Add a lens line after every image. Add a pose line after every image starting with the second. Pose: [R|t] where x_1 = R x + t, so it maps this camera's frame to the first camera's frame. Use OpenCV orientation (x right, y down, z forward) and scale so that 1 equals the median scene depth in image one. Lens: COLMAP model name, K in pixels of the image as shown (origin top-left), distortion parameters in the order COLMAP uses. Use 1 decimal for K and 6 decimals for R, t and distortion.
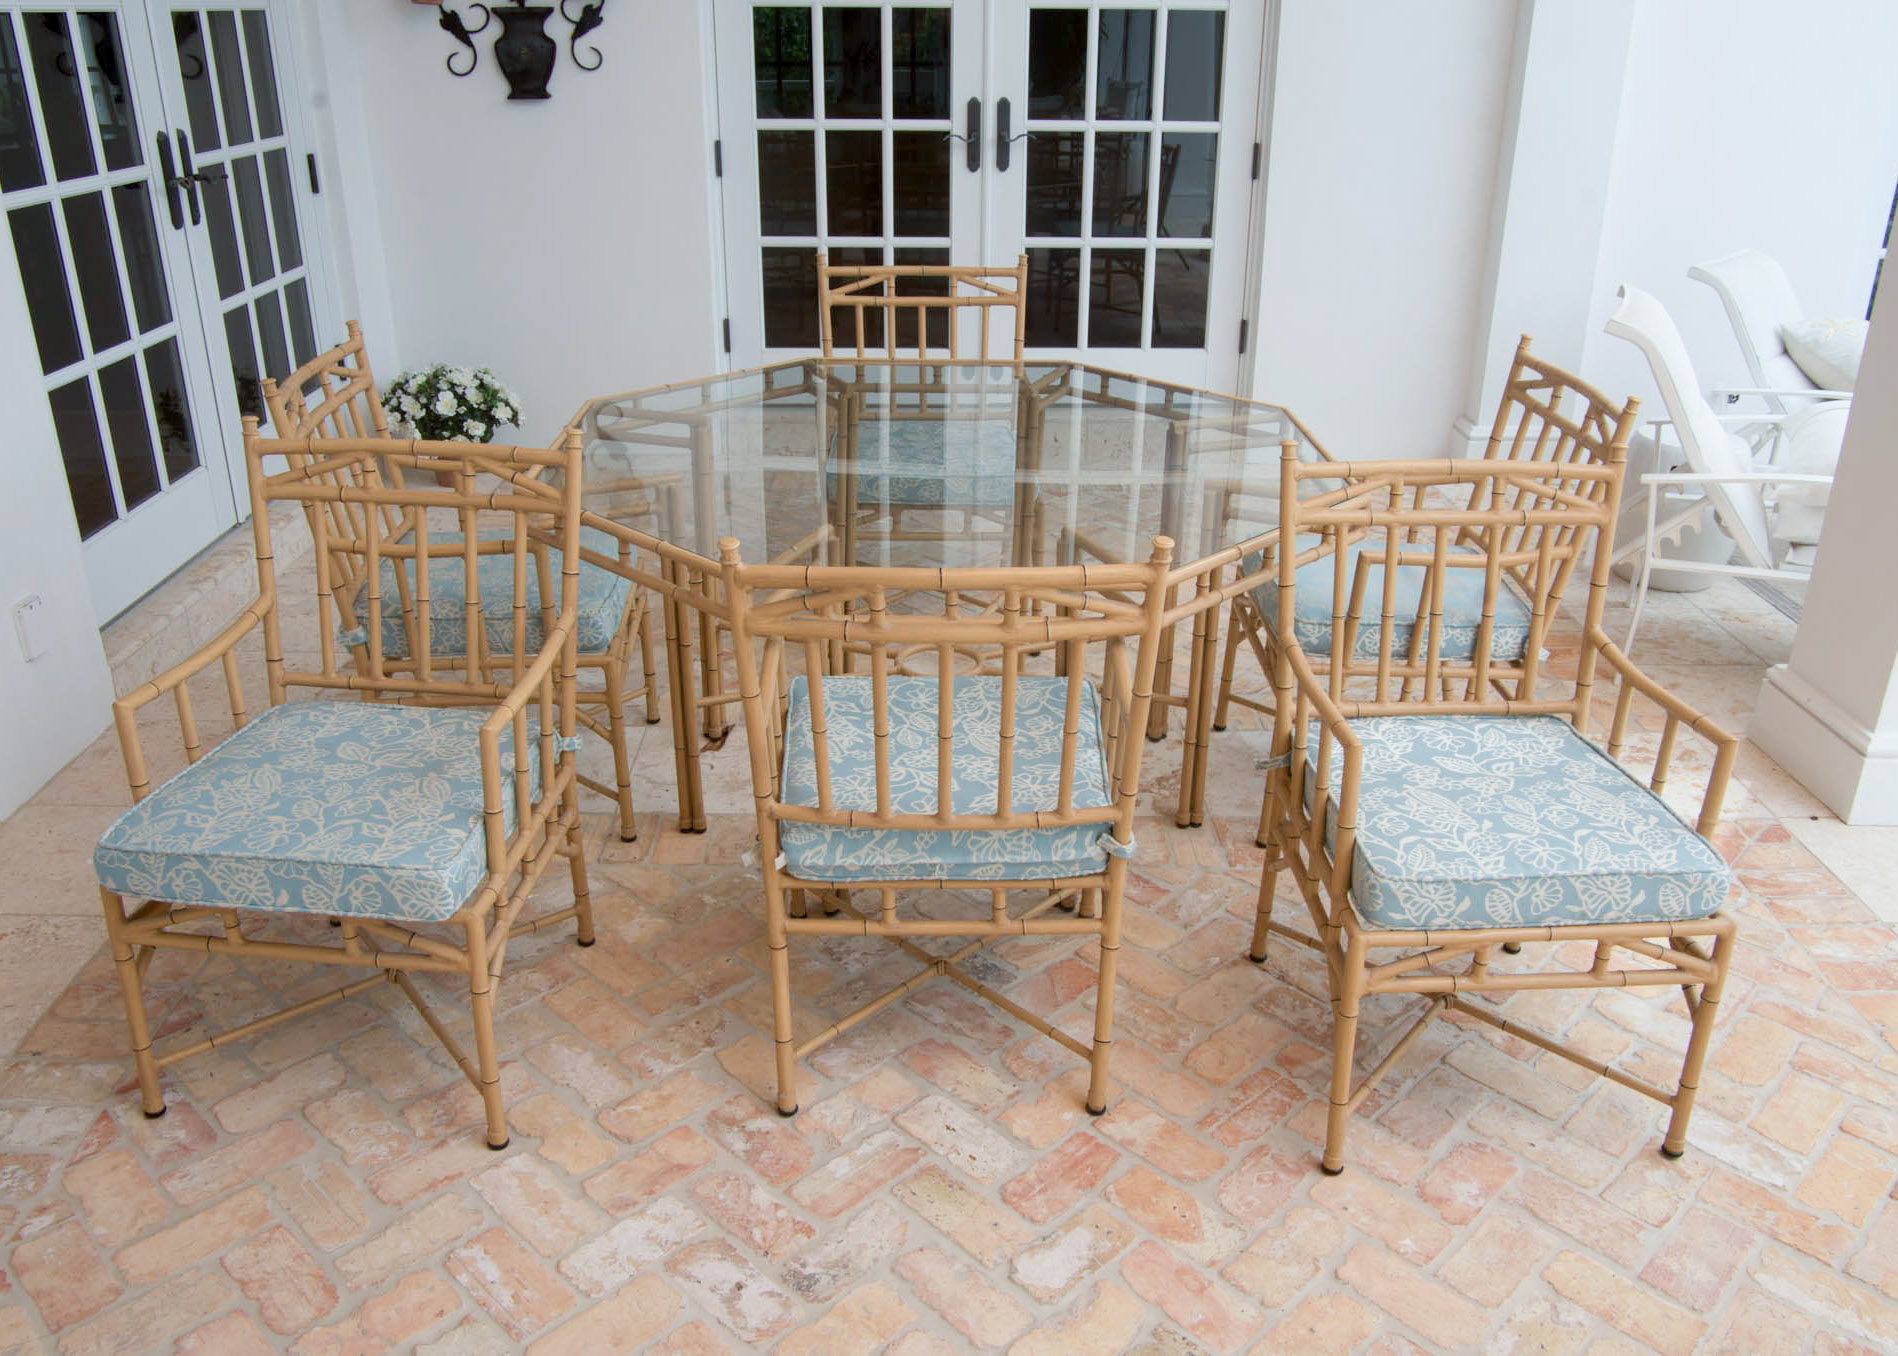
lens RADIAL K [[1559.5, 0, 935.7], [0, 1559.5, 671.8], [0, 0, 1]] dist [-0.051853, 0.013293]
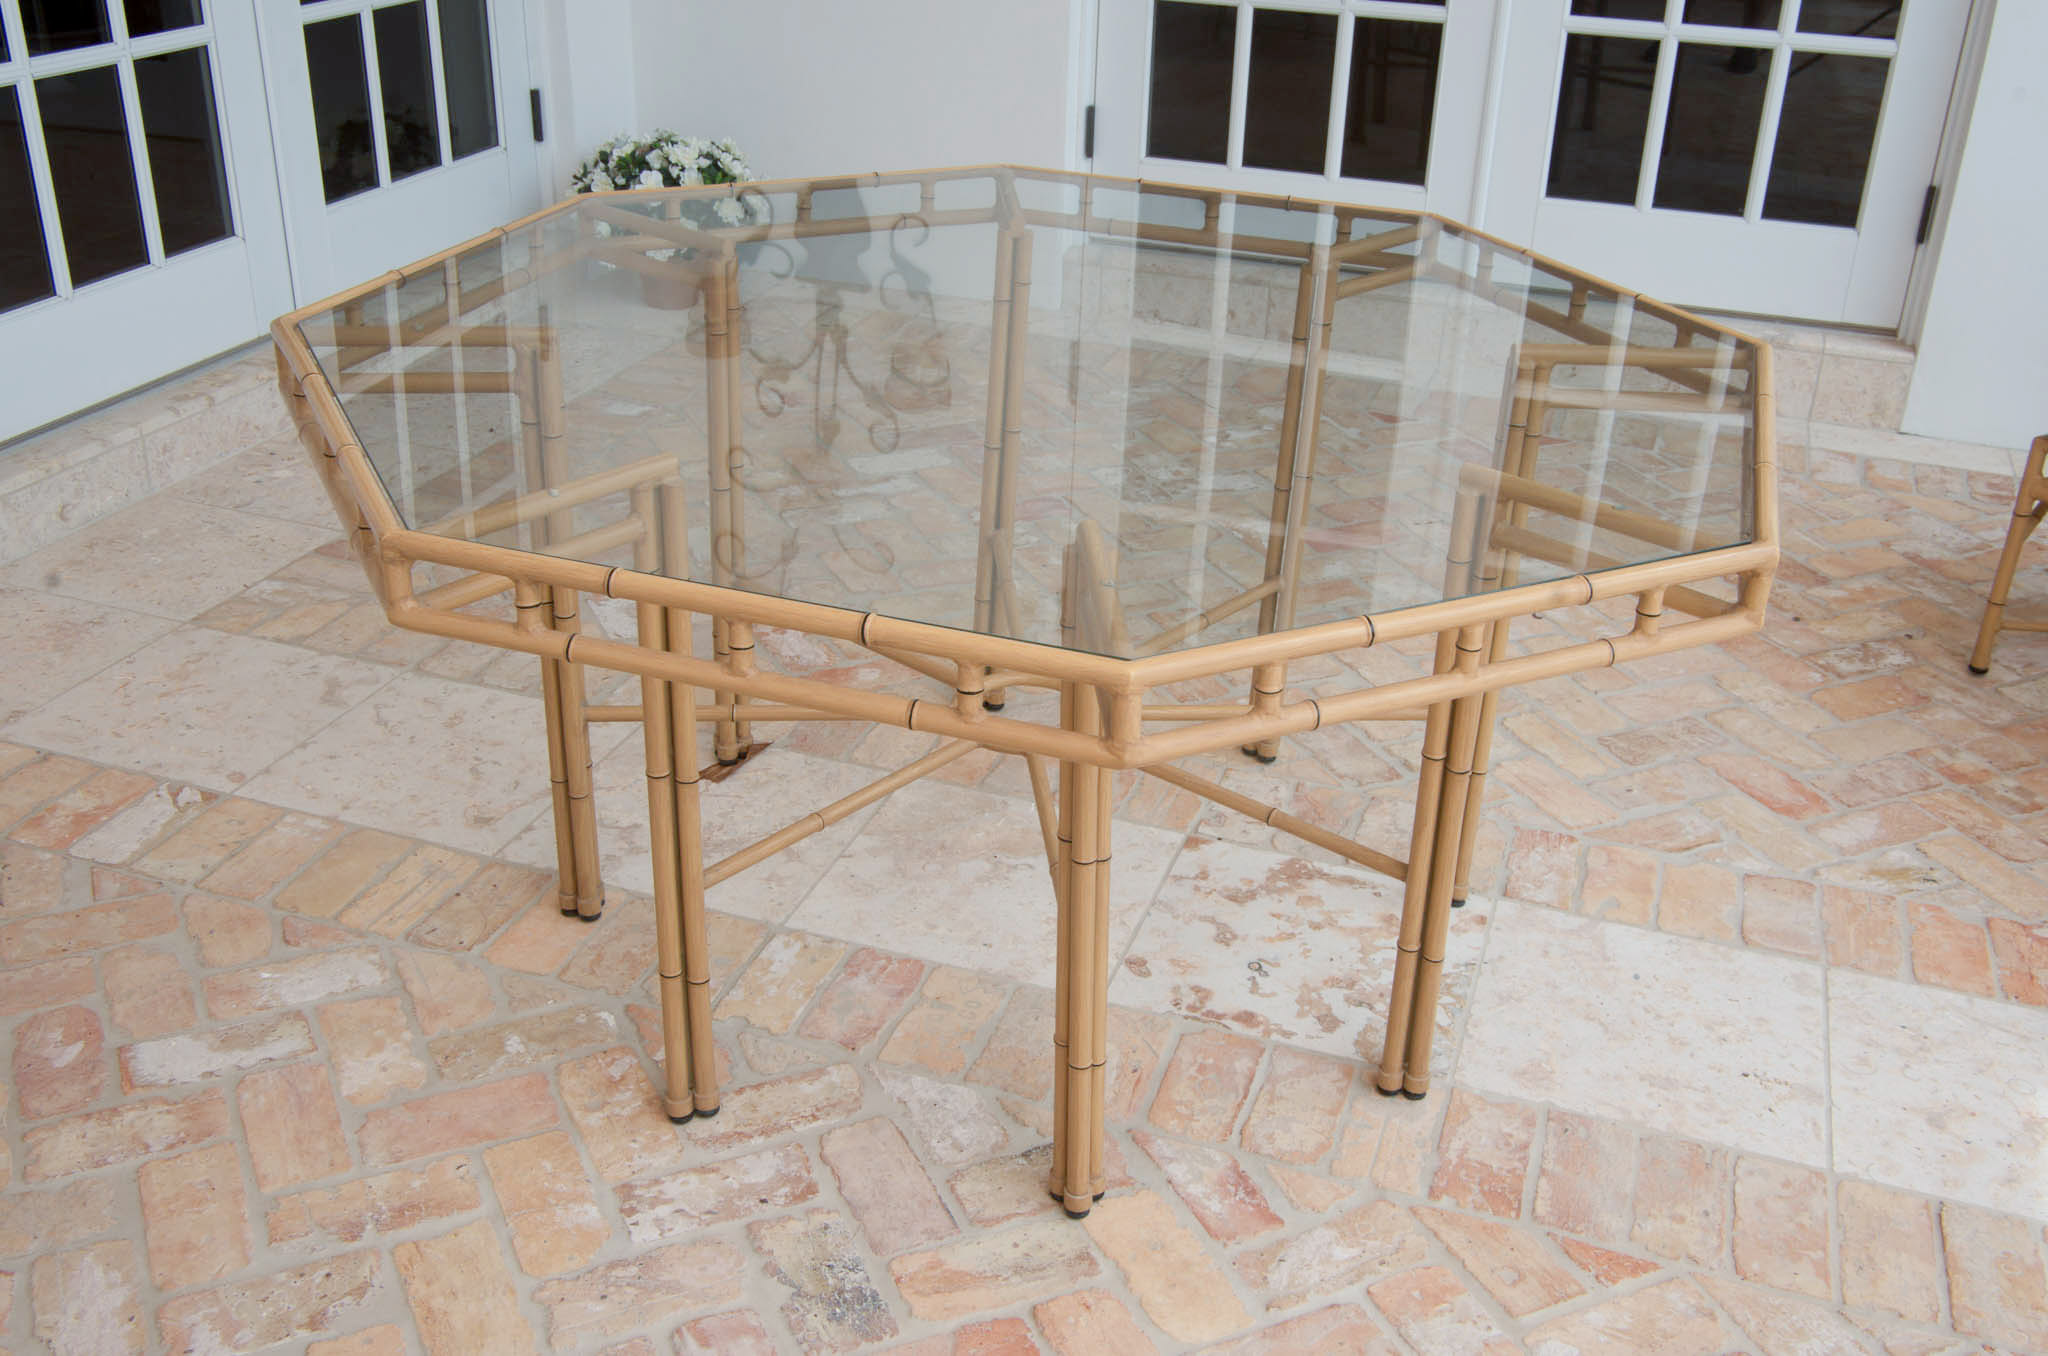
lens RADIAL K [[1997.1, 0, 1019.2], [0, 1997.1, 673.7], [0, 0, 1]] dist [-0.013860, 0.000000]
pose [[0.939419, 0.171580, -0.296735, 0.306042], [-0.158736, 0.985042, 0.067042, -0.097699], [0.303799, -0.015878, 0.952604, 0.421910]]
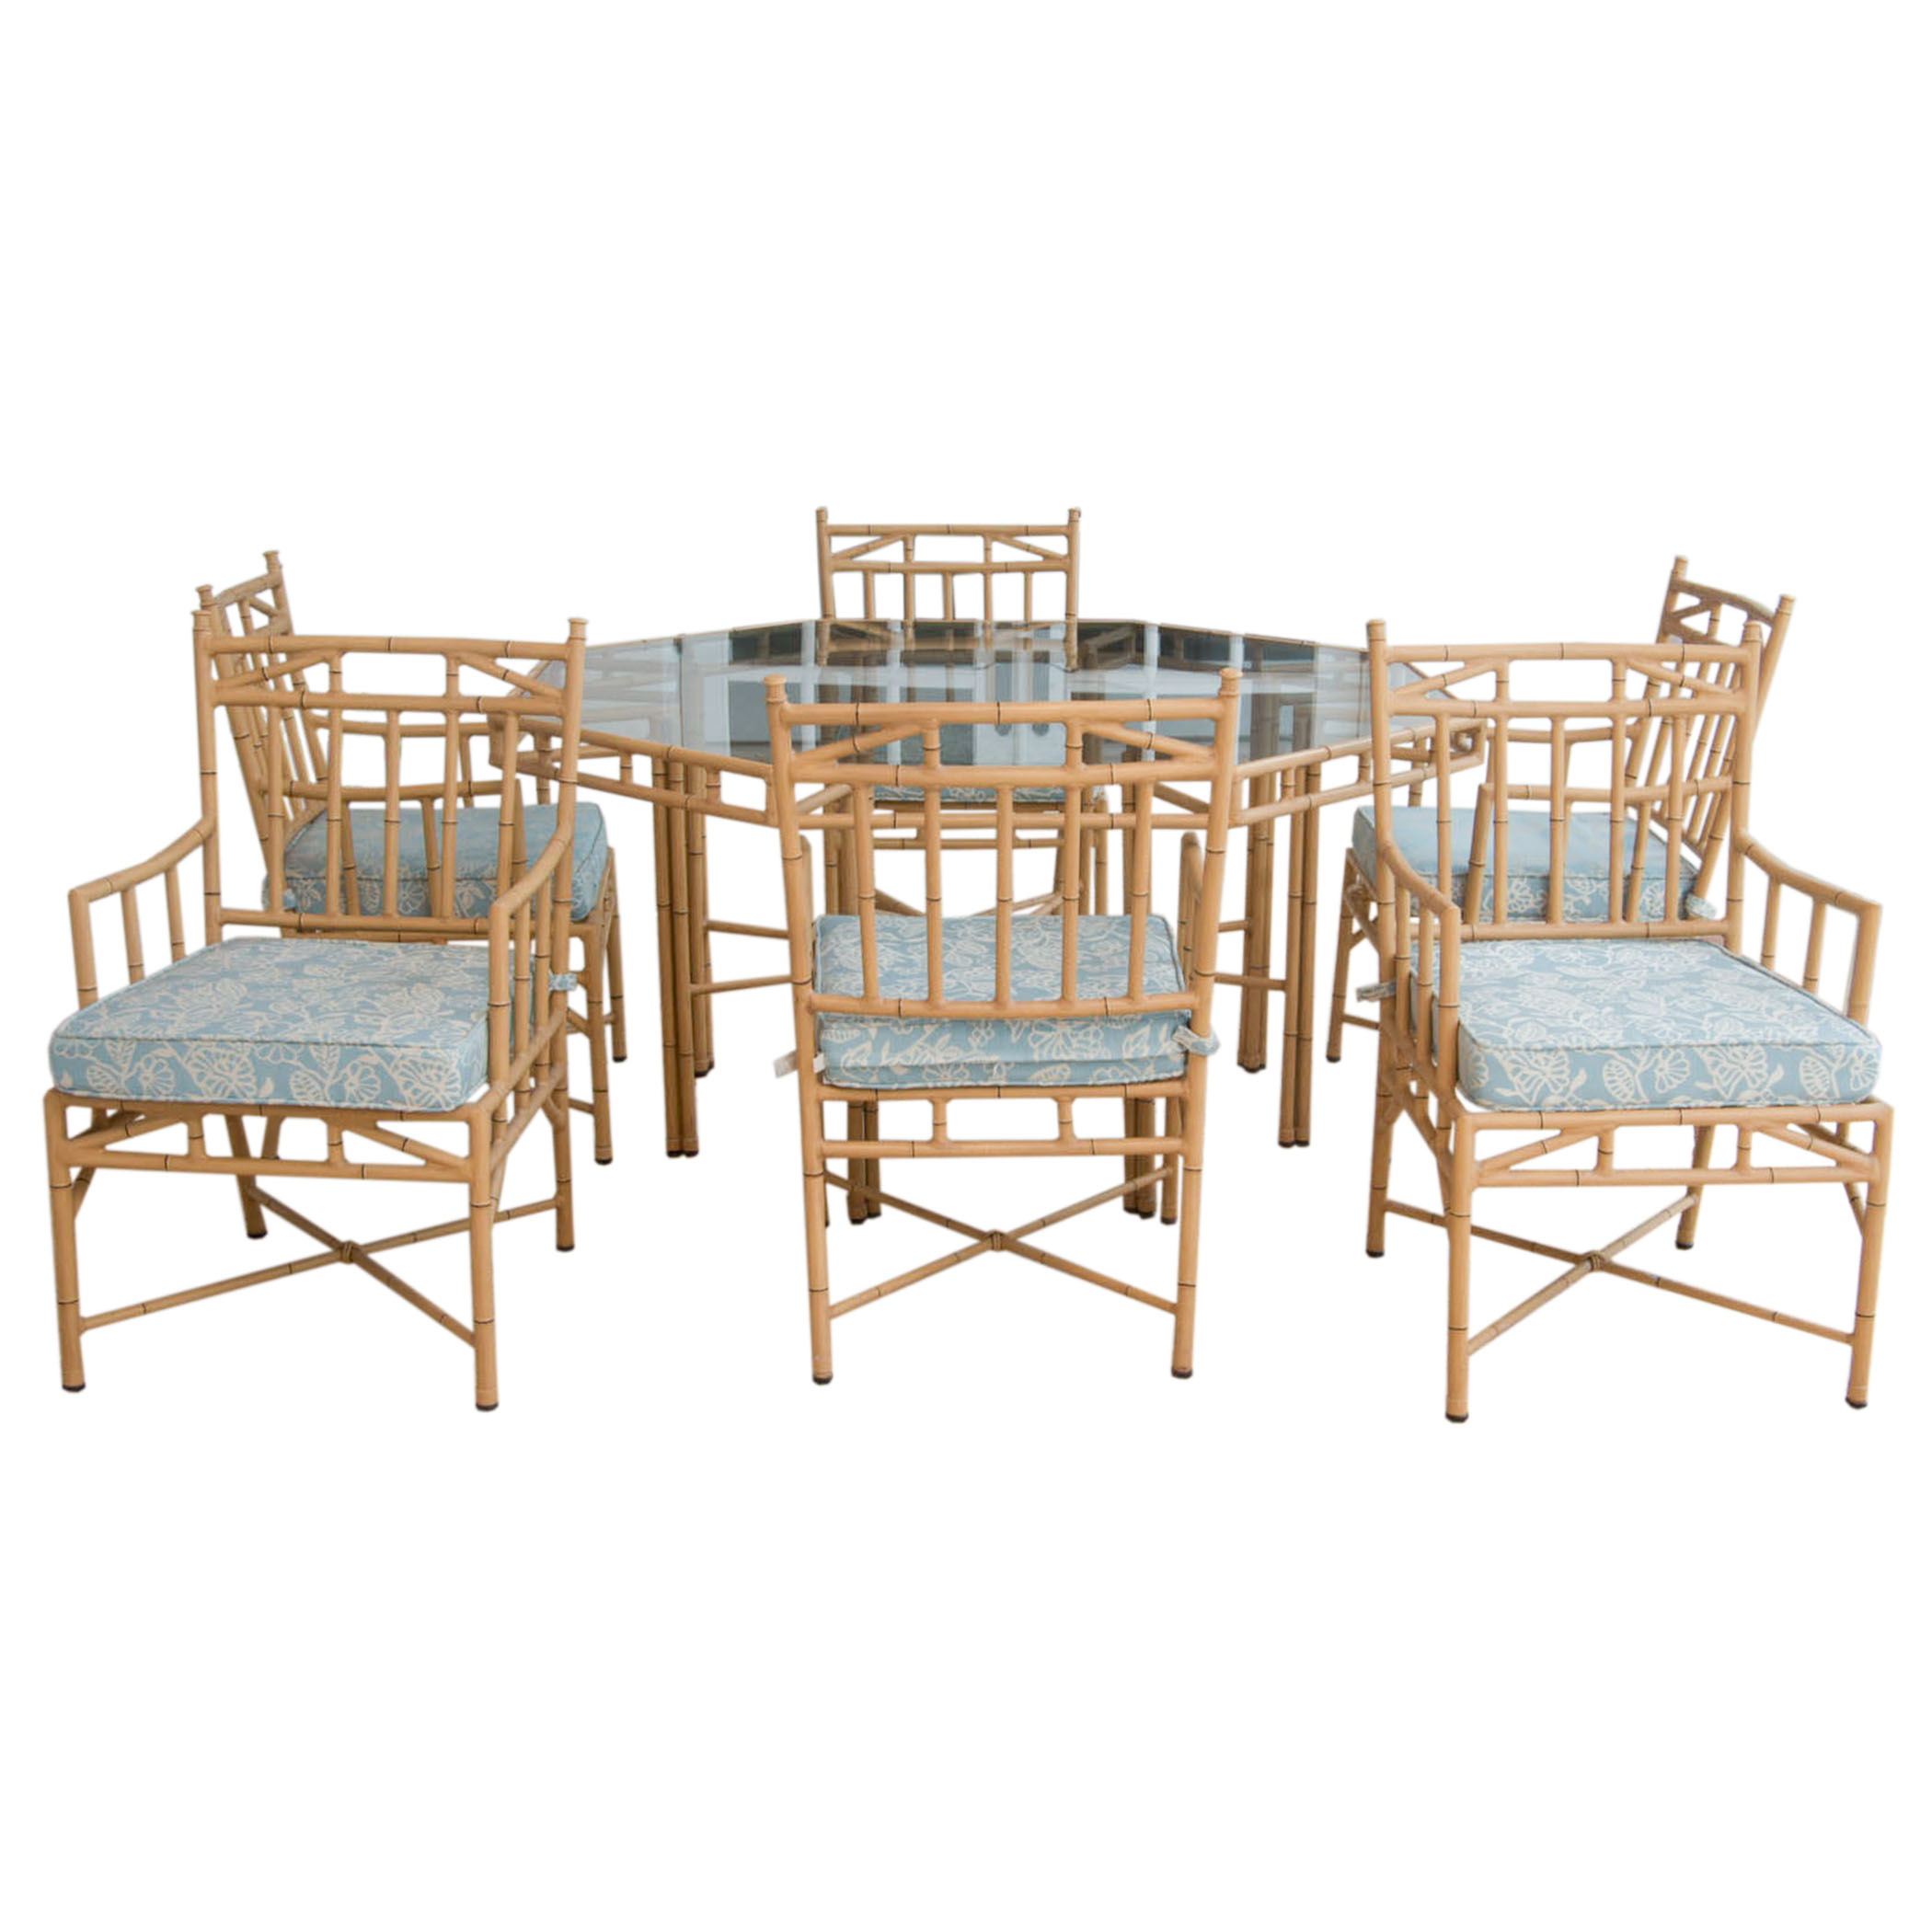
lens RADIAL K [[2557.1, 0, 975.0], [0, 2557.1, 969.3], [0, 0, 1]] dist [0.005975, 0.000000]
pose [[0.999790, -0.012165, 0.016464, -0.033883], [0.014598, 0.987521, -0.156809, 0.299668], [-0.014351, 0.157017, 0.987492, -0.455532]]
